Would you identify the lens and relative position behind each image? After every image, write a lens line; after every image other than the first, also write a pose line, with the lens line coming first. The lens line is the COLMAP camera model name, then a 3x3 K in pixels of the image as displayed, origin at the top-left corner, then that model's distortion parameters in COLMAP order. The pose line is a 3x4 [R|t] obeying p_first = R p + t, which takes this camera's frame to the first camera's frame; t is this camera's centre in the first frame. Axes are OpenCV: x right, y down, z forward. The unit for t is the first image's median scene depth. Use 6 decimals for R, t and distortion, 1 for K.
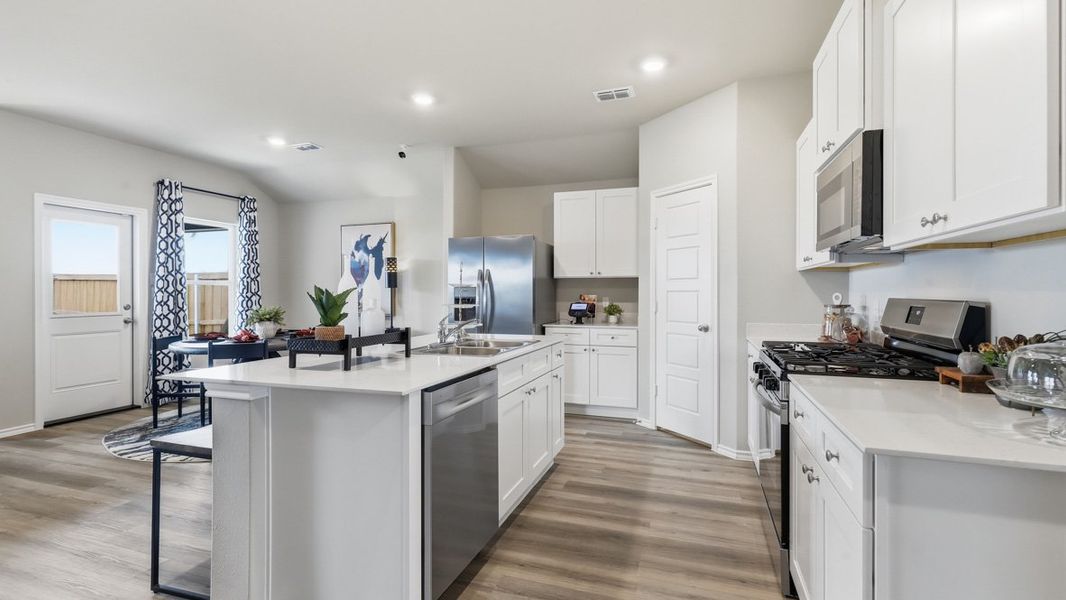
lens RADIAL K [[483.9, 0, 534.0], [0, 483.9, 295.9], [0, 0, 1]] dist [0.001909, 0.000471]
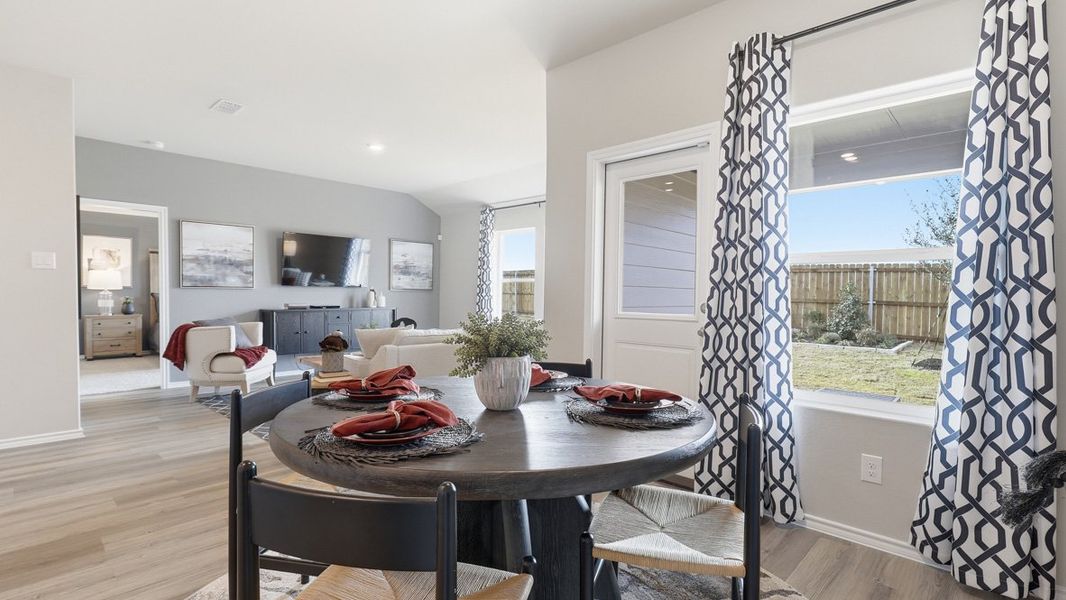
lens RADIAL K [[510.1, 0, 536.0], [0, 510.1, 304.9], [0, 0, 1]] dist [-0.003973, 0.000277]
pose [[-0.424282, 0.014591, -0.905413, -0.223796], [-0.010313, 0.999727, 0.020944, 0.007859], [0.905471, 0.018224, -0.424016, 1.076179]]
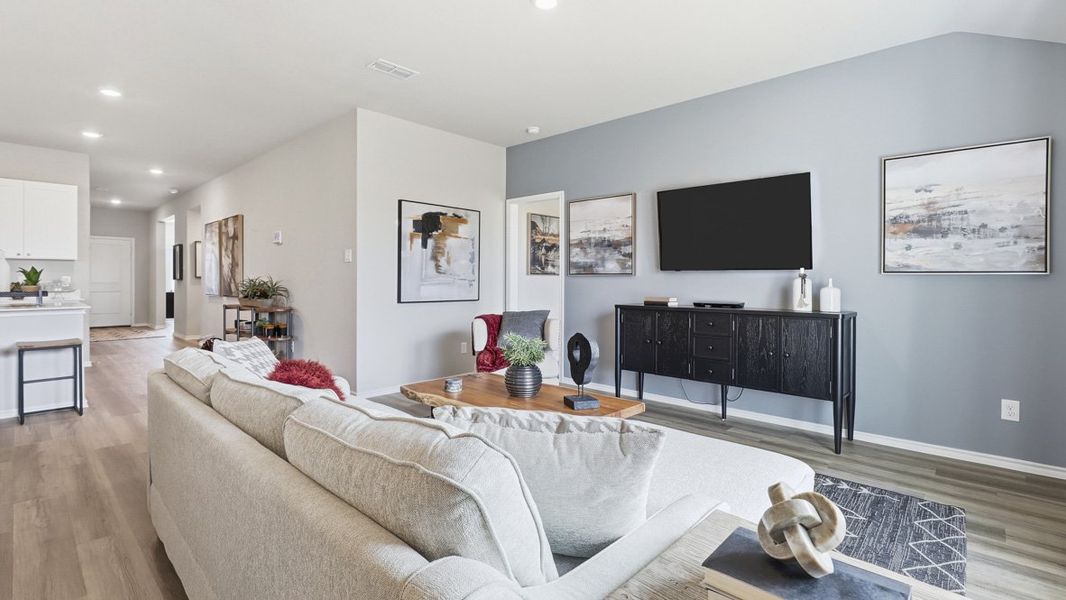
lens RADIAL K [[483.9, 0, 529.3], [0, 483.9, 278.3], [0, 0, 1]] dist [0.001909, 0.000471]
pose [[-0.906454, -0.002983, 0.422295, -1.309427], [-0.002322, 0.999995, 0.002079, 0.005101], [-0.422299, 0.000904, -0.906456, 0.797959]]
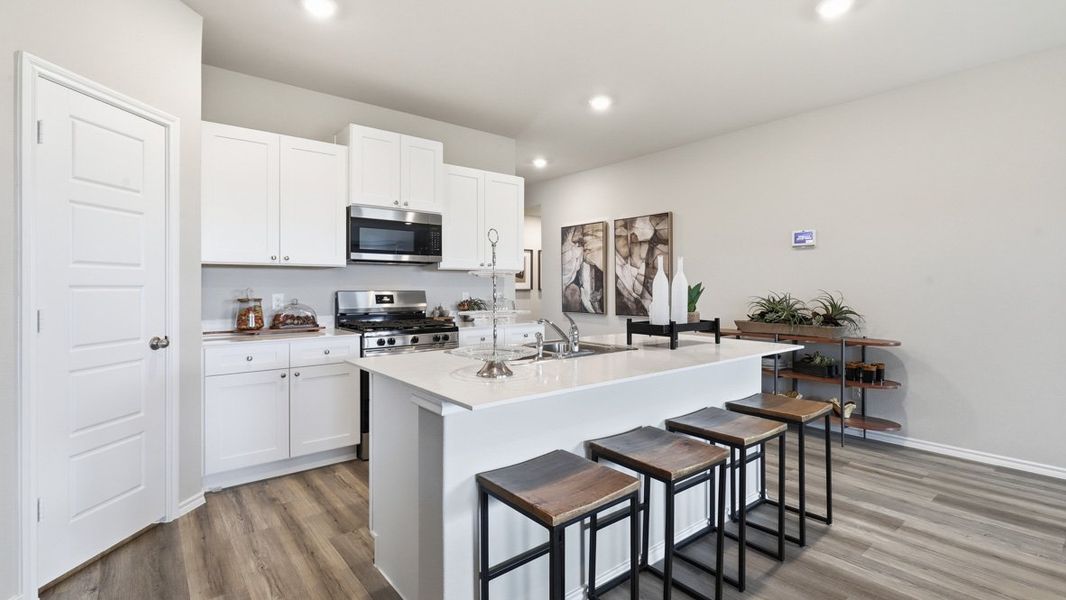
lens RADIAL K [[483.9, 0, 529.5], [0, 483.9, 289.0], [0, 0, 1]] dist [0.001909, 0.000471]
pose [[-0.836326, -0.004804, 0.548211, -0.319049], [0.000370, 0.999956, 0.009327, -0.010536], [-0.548232, 0.008004, -0.836288, 0.963095]]
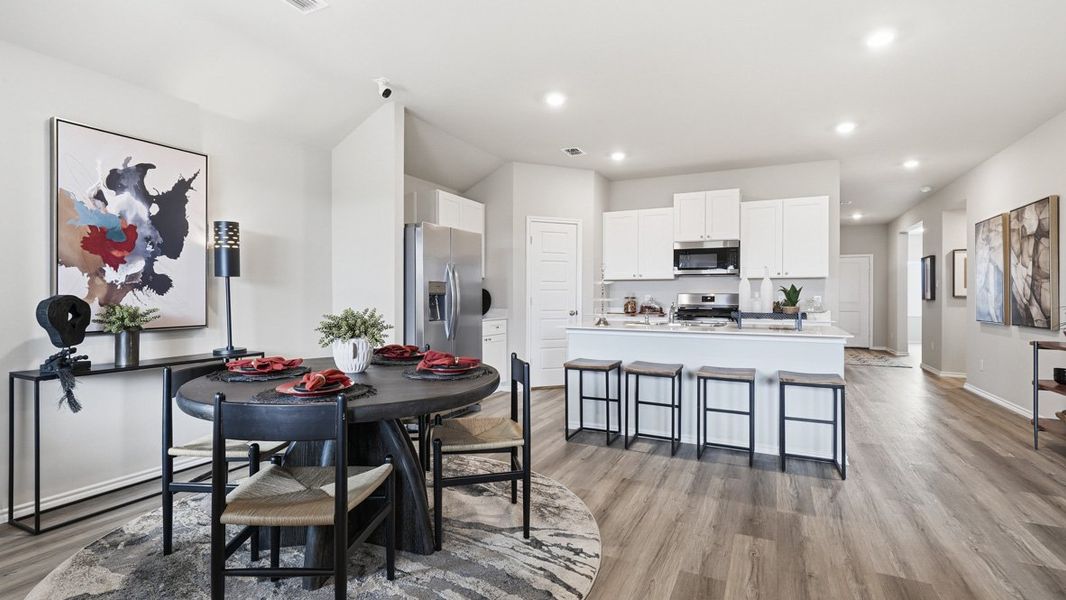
lens RADIAL K [[483.9, 0, 540.2], [0, 483.9, 296.5], [0, 0, 1]] dist [0.001909, 0.000471]
pose [[0.129460, -0.003106, 0.991580, -0.949821], [-0.001170, 0.999994, 0.003285, 0.004385], [-0.991584, -0.001585, 0.129456, 0.682980]]
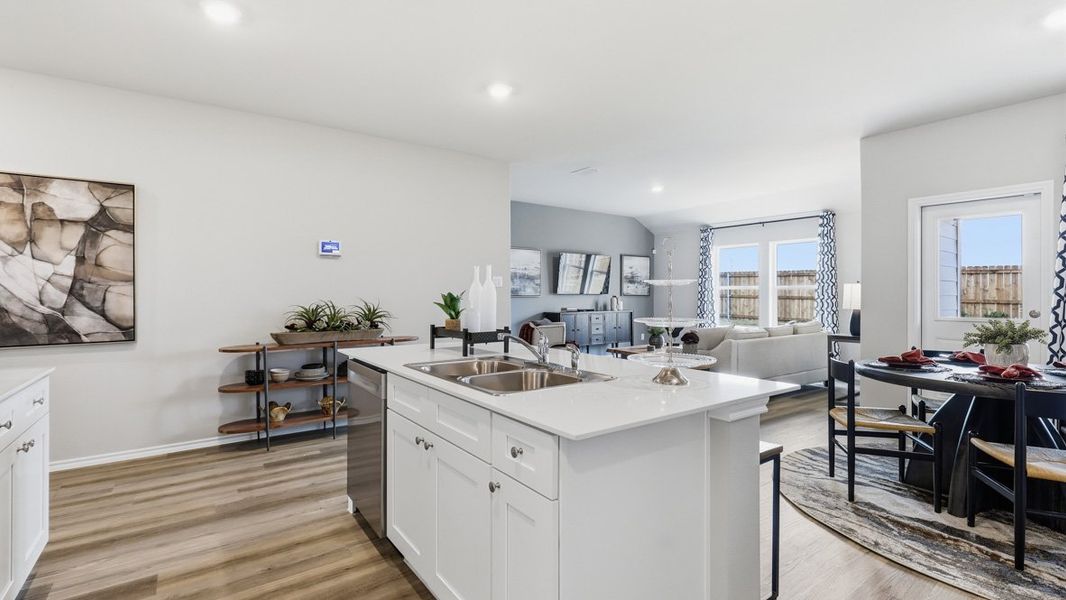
lens RADIAL K [[483.9, 0, 533.3], [0, 483.9, 293.4], [0, 0, 1]] dist [0.001909, 0.000471]
pose [[-0.585386, -0.001206, -0.810754, 0.242686], [-0.001812, 0.999998, -0.000179, -0.009053], [0.810753, 0.001364, -0.585387, 0.807249]]
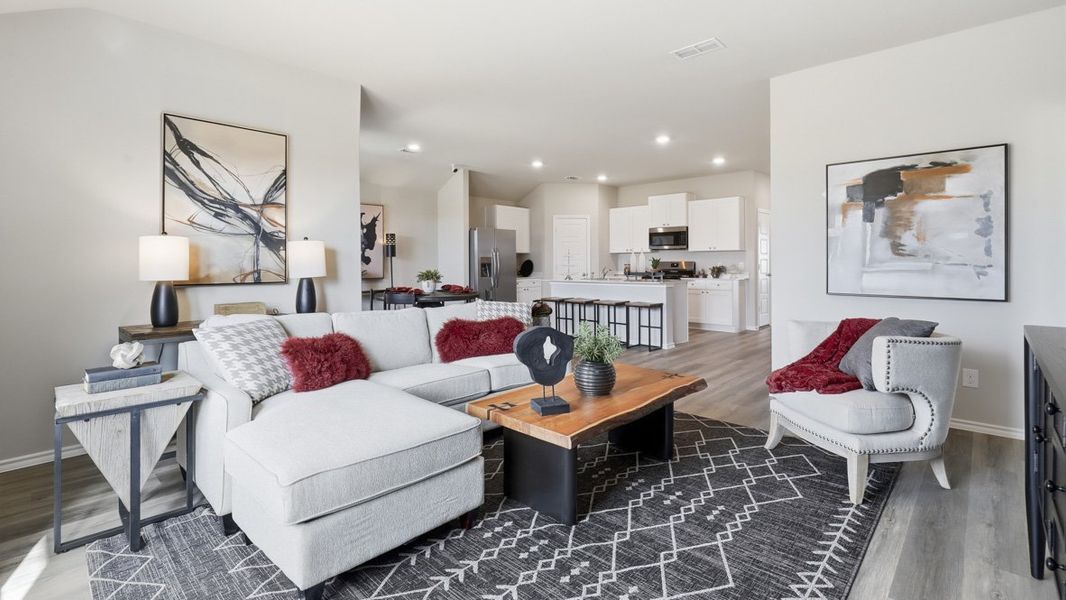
lens RADIAL K [[483.9, 0, 547.0], [0, 483.9, 259.5], [0, 0, 1]] dist [0.001909, 0.000471]
pose [[0.402835, 0.004906, 0.915260, -1.555486], [0.007367, 0.999936, -0.008602, 0.004824], [-0.915243, 0.010208, 0.402773, 0.120601]]
